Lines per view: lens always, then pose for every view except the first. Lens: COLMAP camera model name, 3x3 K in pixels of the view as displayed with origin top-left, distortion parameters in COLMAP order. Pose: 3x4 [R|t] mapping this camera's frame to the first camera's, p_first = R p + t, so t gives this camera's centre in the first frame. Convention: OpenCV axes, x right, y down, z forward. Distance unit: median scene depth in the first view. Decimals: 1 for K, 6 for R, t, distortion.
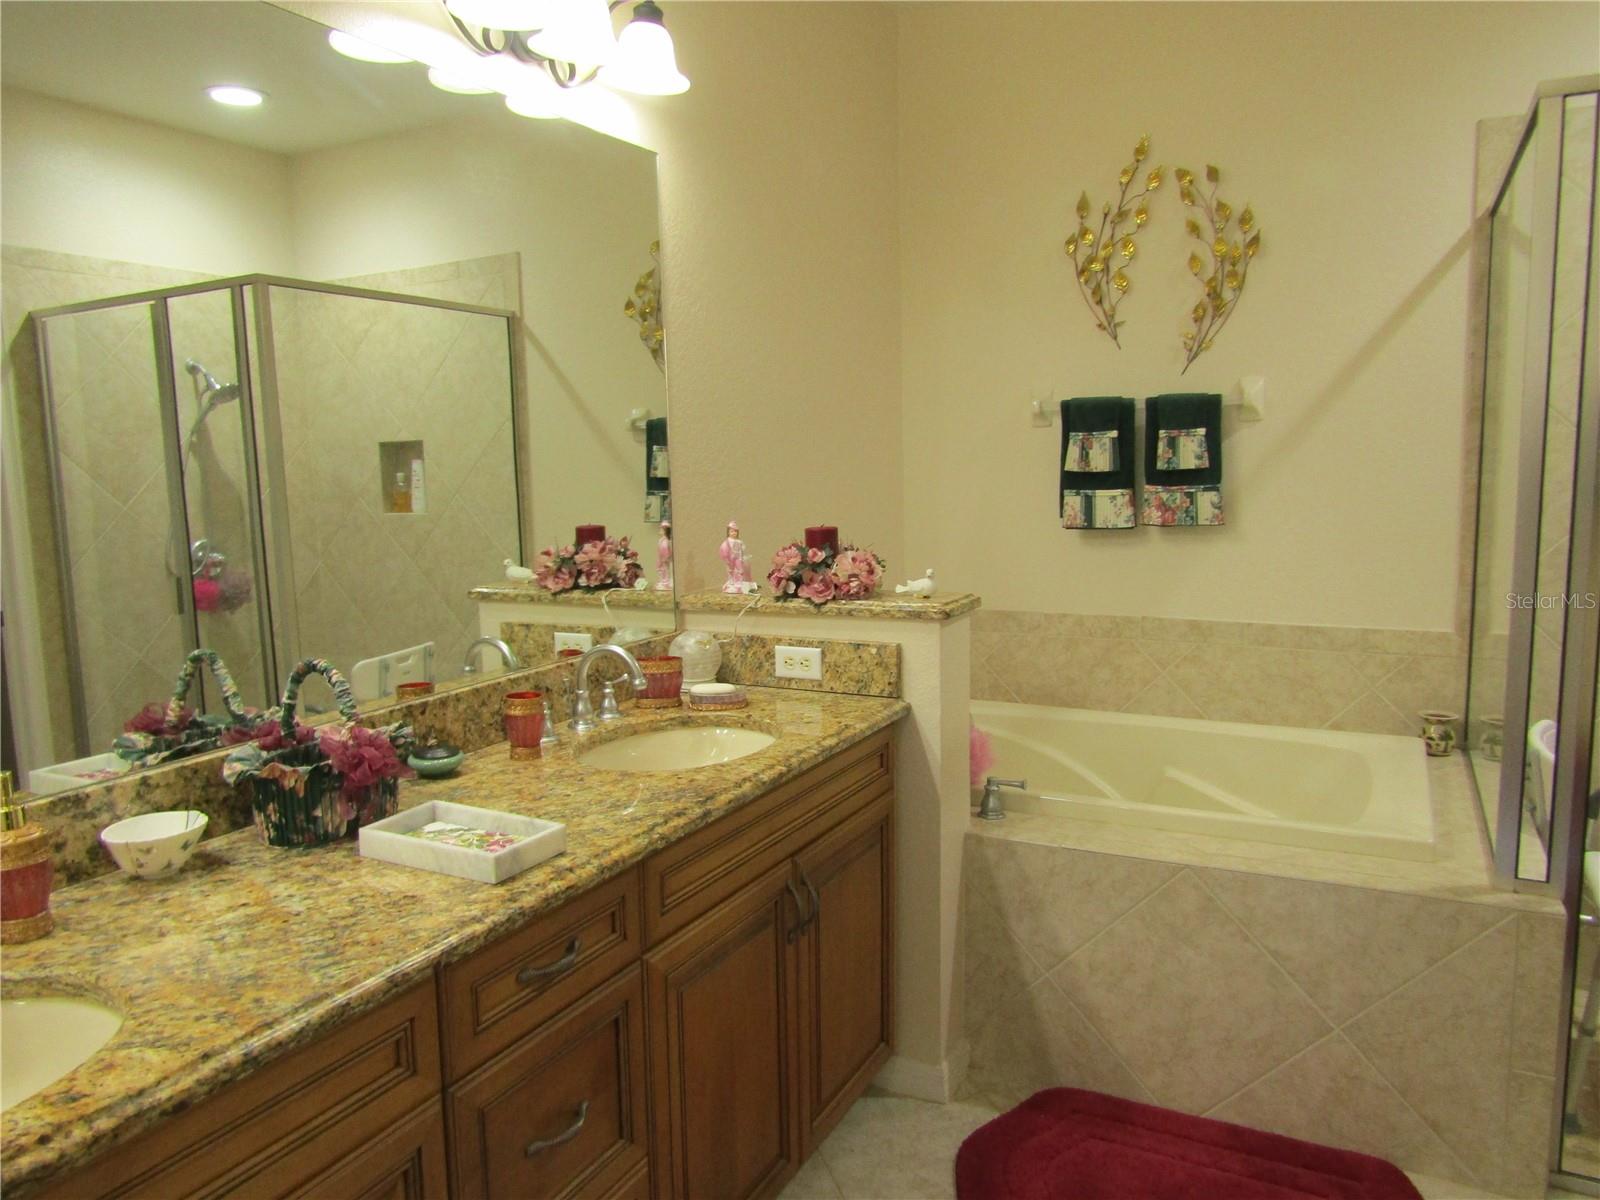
lens RADIAL K [[1134.2, 0, 812.2], [0, 1134.2, 602.6], [0, 0, 1]] dist [-0.009648, -0.000821]
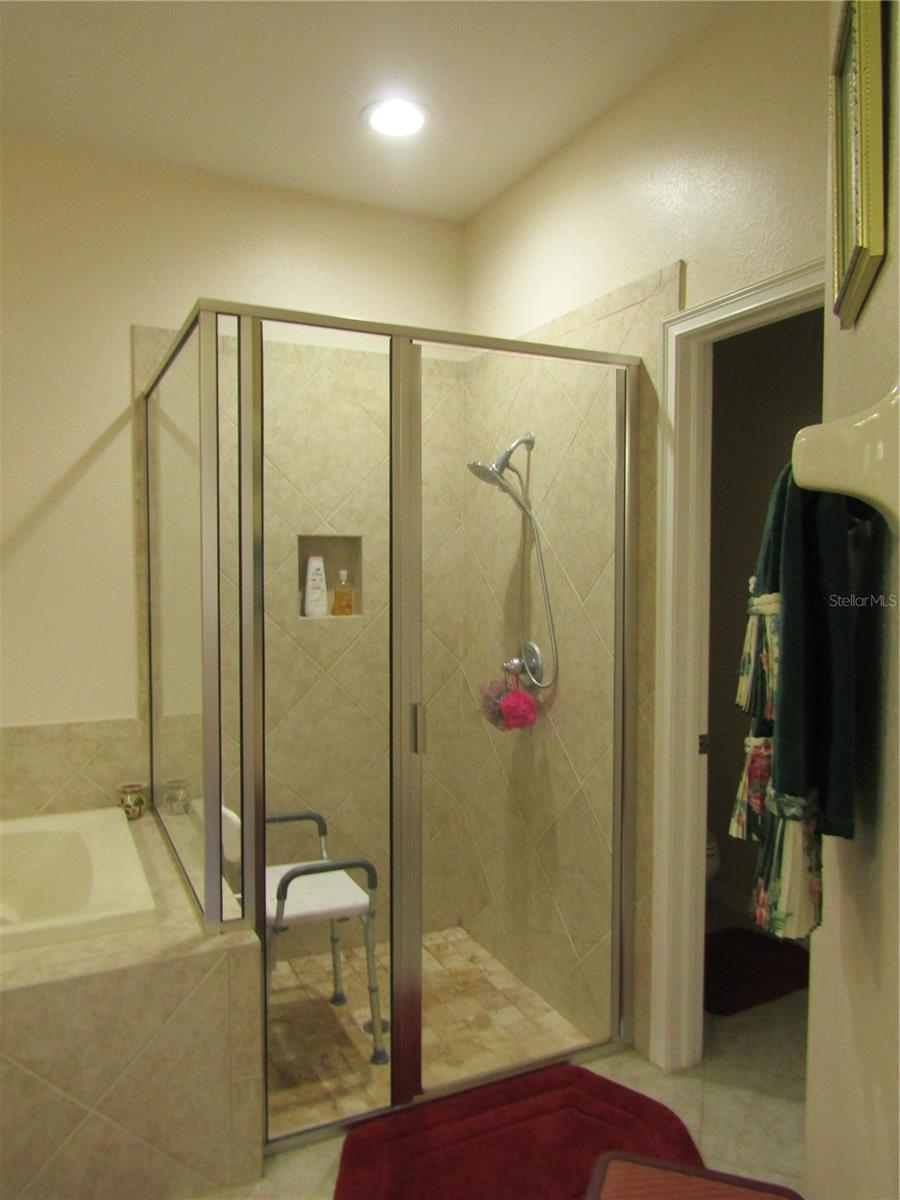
lens RADIAL K [[850.6, 0, 450.0], [0, 850.6, 600.0], [0, 0, 1]] dist [-0.009648, -0.000821]
pose [[0.607486, -0.017168, 0.794145, 0.027465], [0.089560, 0.994872, -0.047002, -0.030034], [-0.789266, 0.099677, 0.605908, 0.139408]]
